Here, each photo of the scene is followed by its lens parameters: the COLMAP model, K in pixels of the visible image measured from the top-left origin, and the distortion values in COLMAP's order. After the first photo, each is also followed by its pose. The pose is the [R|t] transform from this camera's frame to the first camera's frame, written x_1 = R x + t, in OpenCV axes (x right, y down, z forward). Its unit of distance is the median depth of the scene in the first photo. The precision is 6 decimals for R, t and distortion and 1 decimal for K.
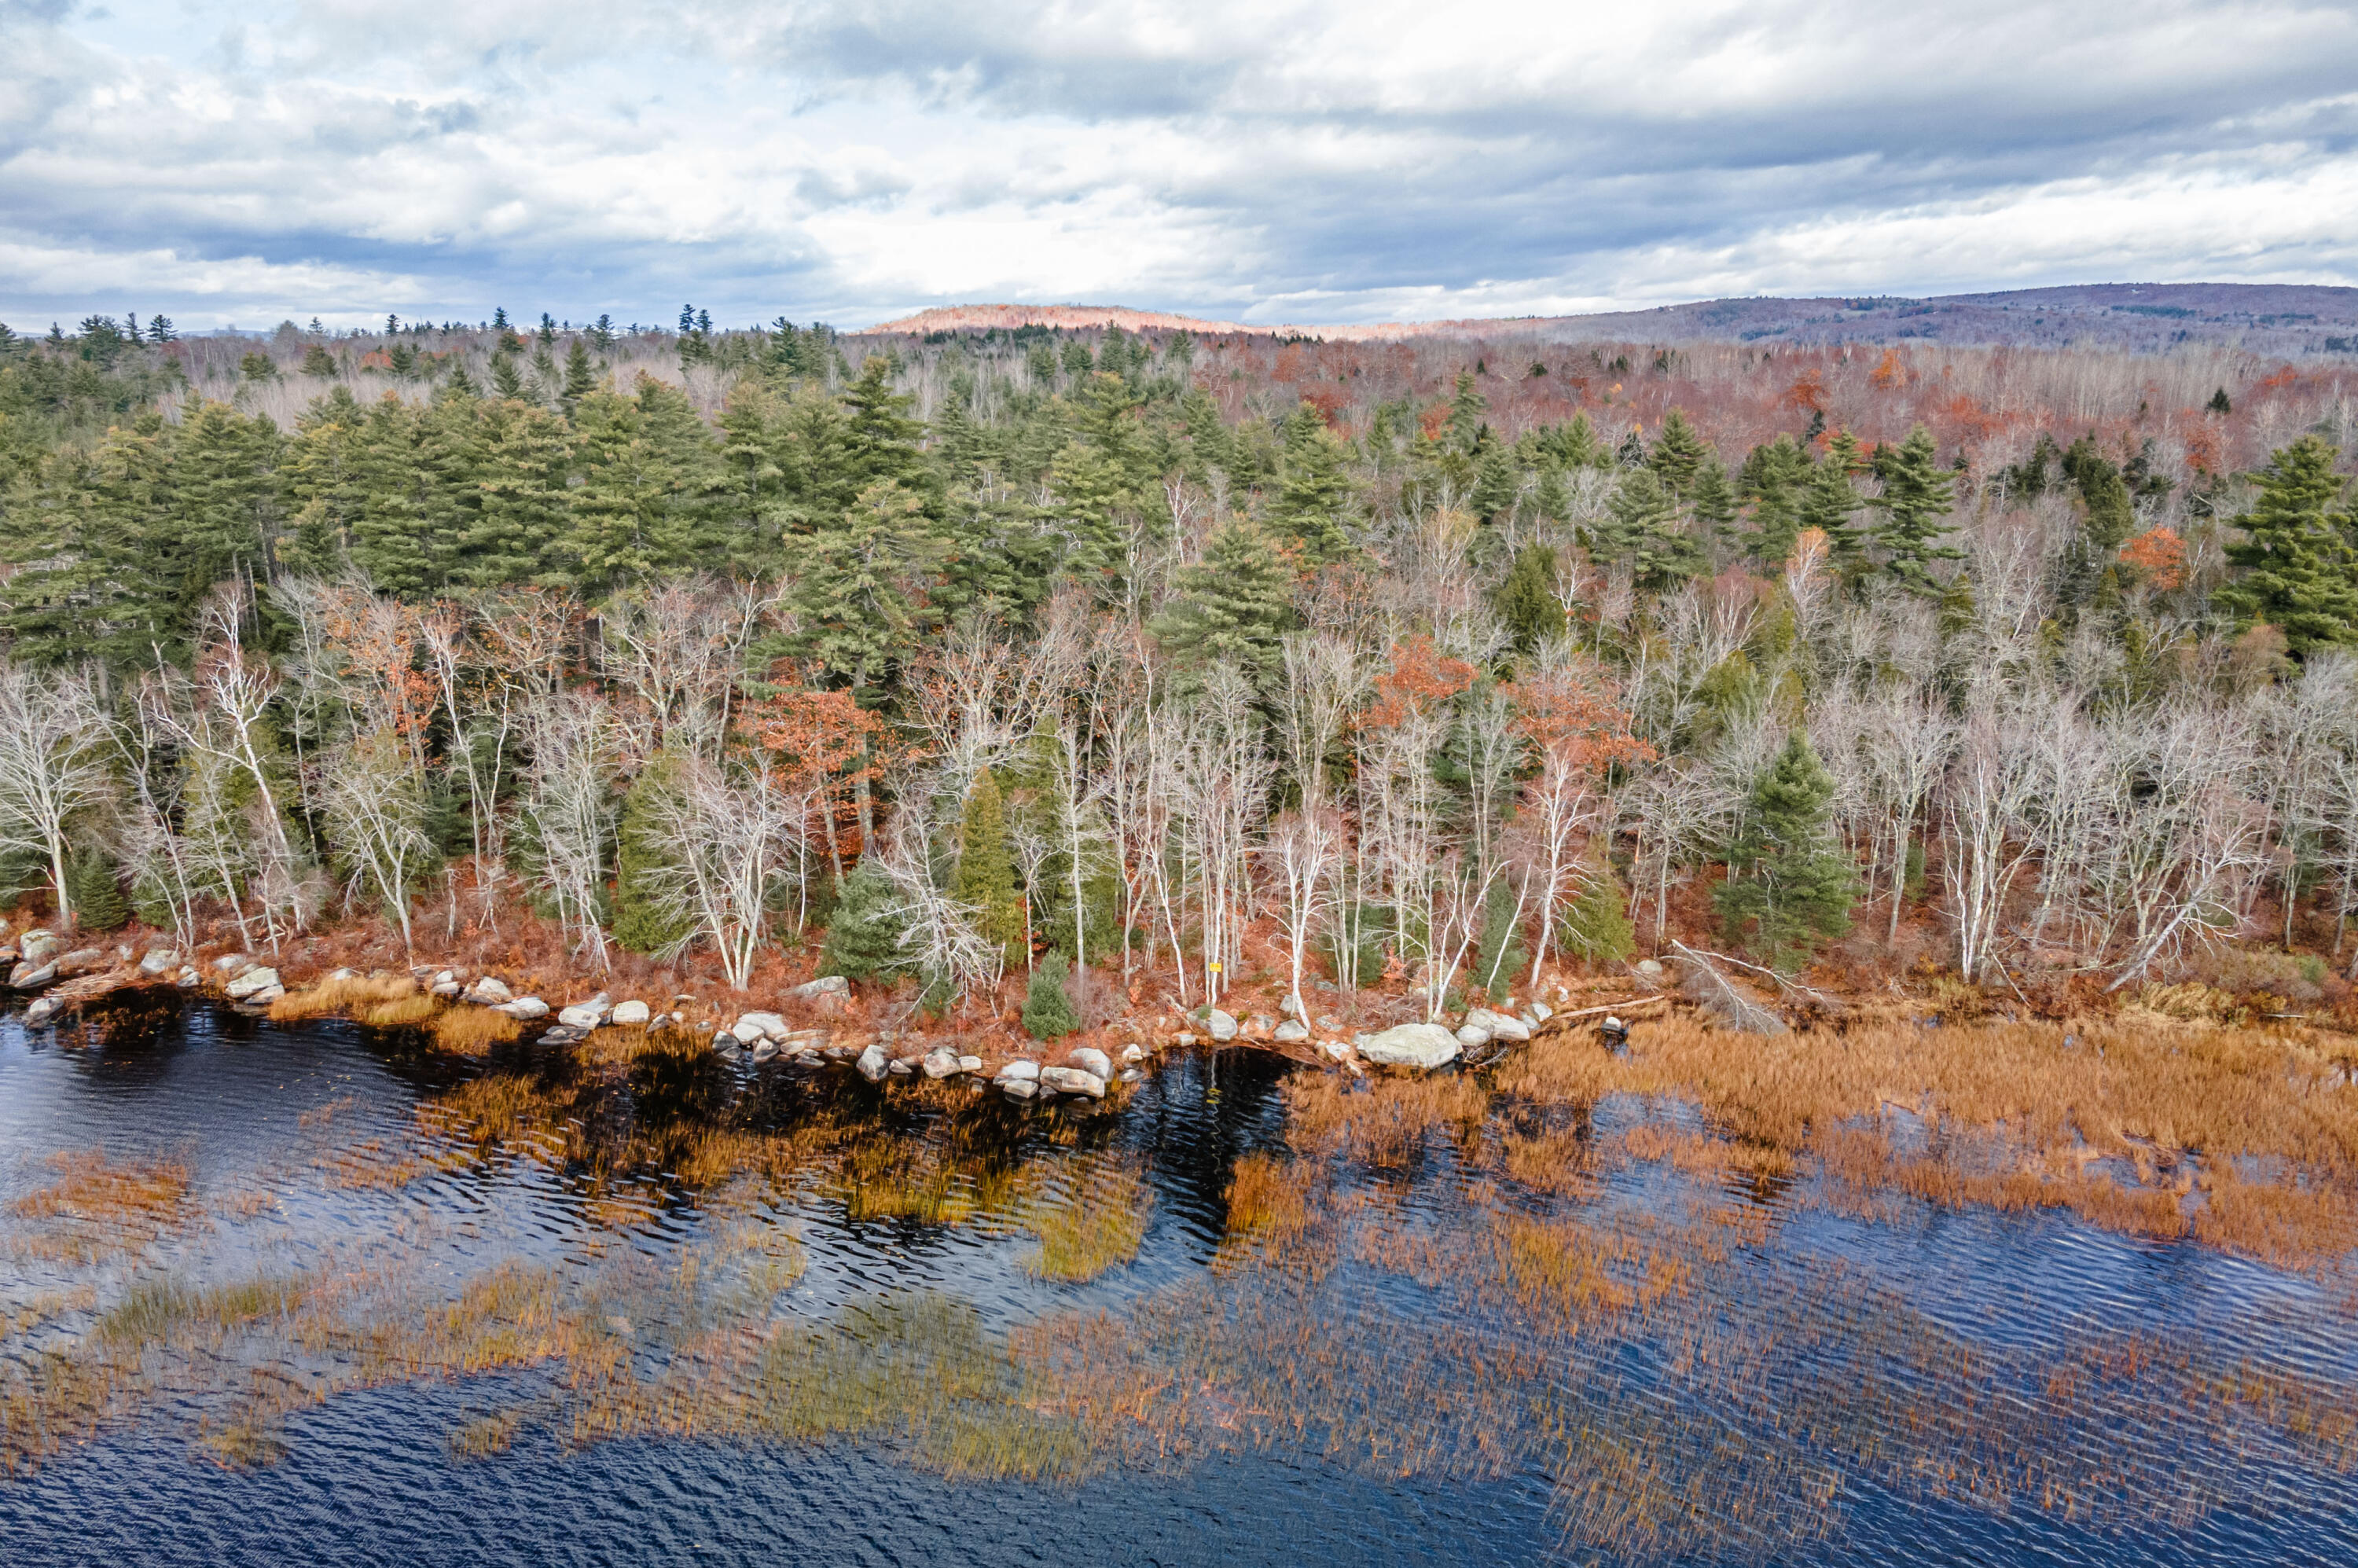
lens RADIAL K [[1732.3, 0, 1179.0], [0, 1732.3, 784.0], [0, 0, 1]] dist [0.028145, 0.038063]
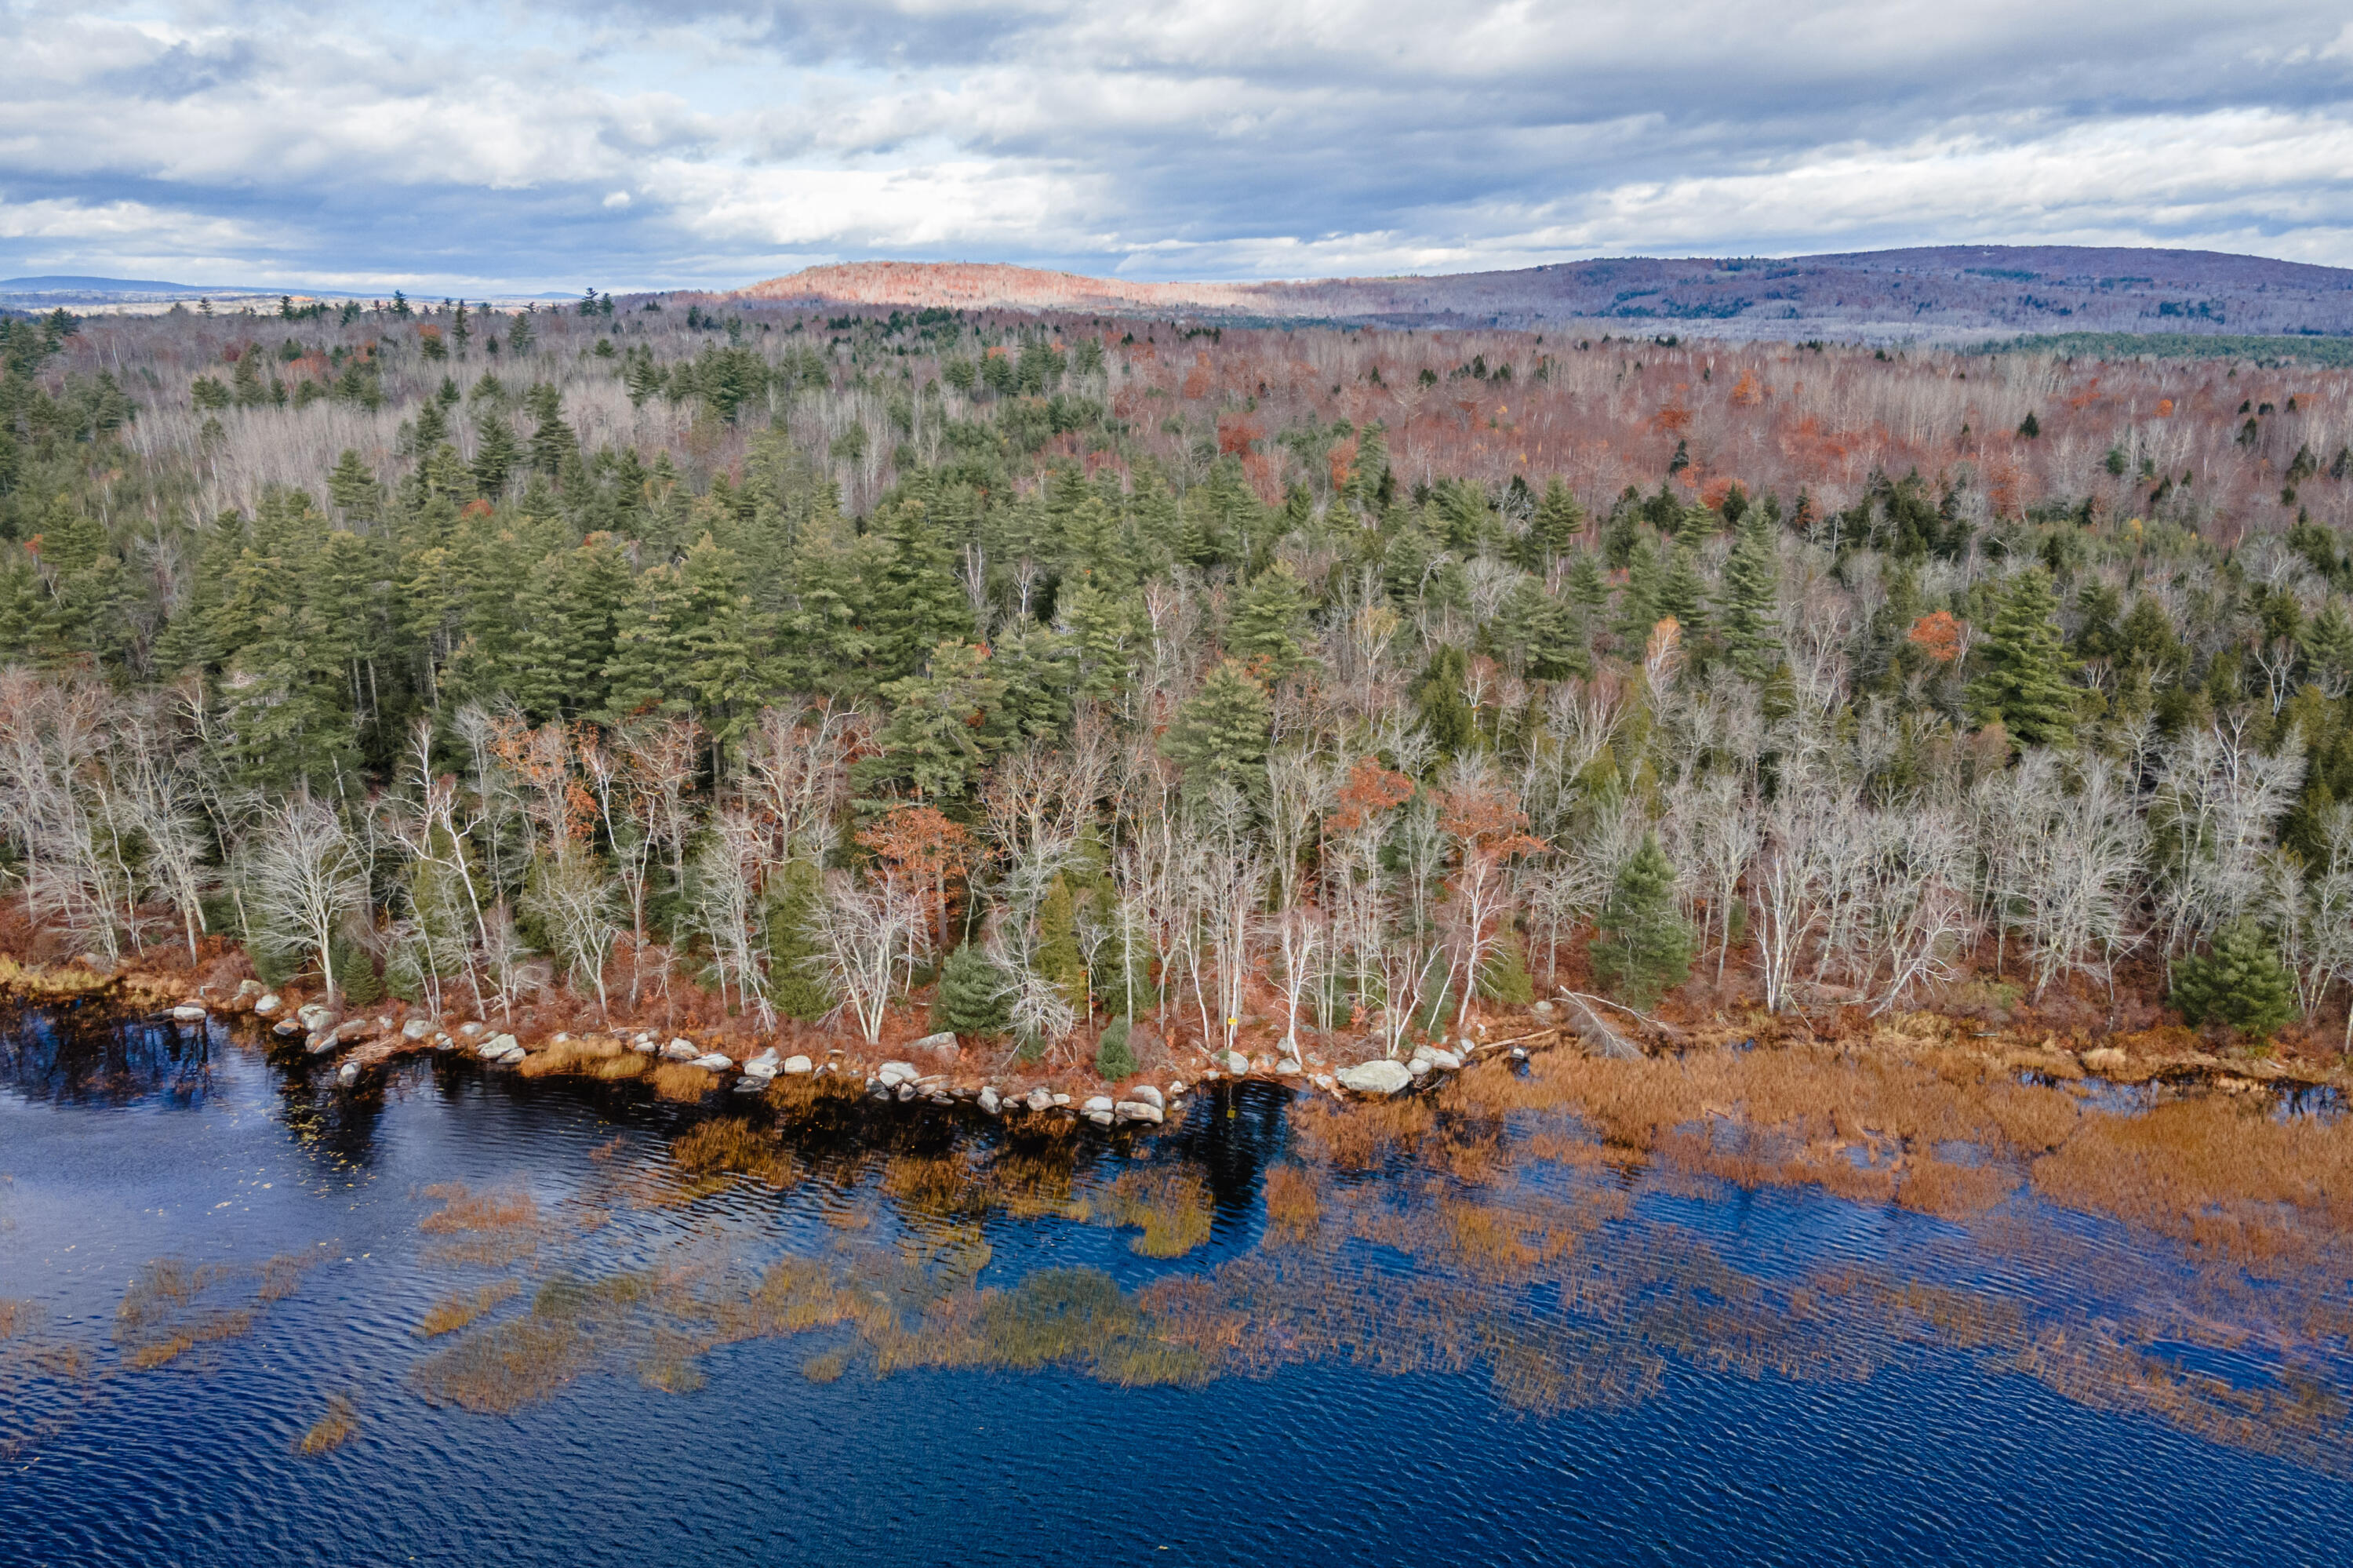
lens RADIAL K [[1728.7, 0, 1176.5], [0, 1728.7, 784.0], [0, 0, 1]] dist [0.028145, 0.038063]
pose [[0.997967, -0.017061, 0.061413, -0.098523], [0.015360, 0.999488, 0.028071, -0.114678], [-0.061861, -0.027071, 0.997718, -0.336995]]
